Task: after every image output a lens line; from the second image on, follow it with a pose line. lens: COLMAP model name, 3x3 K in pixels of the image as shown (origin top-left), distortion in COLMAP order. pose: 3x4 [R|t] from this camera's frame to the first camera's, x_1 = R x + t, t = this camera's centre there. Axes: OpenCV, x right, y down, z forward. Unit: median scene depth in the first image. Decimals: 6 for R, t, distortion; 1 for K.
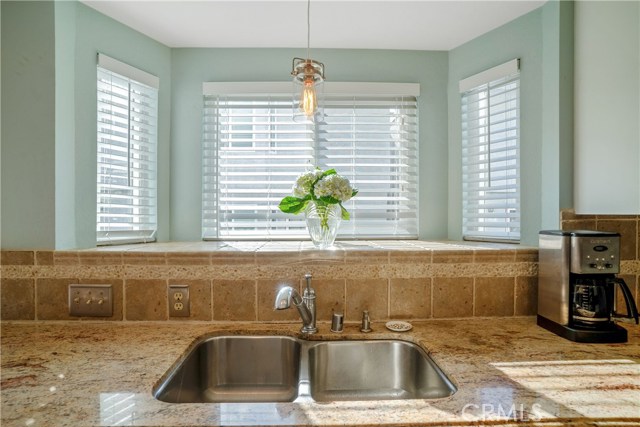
lens RADIAL K [[341.2, 0, 323.0], [0, 341.2, 215.9], [0, 0, 1]] dist [-0.056925, 0.023600]
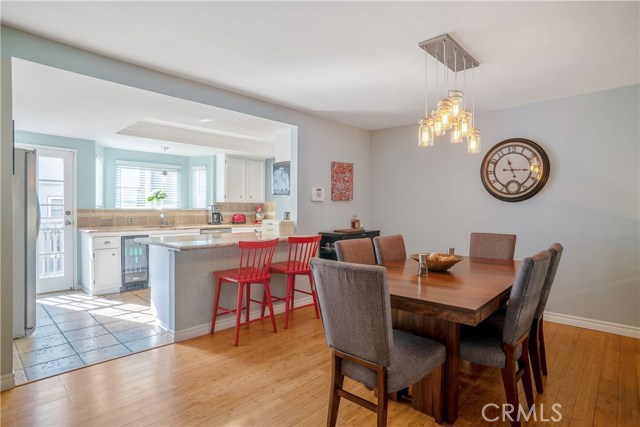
lens RADIAL K [[341.2, 0, 313.6], [0, 341.2, 212.5], [0, 0, 1]] dist [-0.056925, 0.023600]
pose [[0.714600, -0.000725, 0.699533, -1.706711], [-0.011863, 0.999843, 0.013155, 0.059565], [-0.699433, -0.017699, 0.714479, -3.579147]]
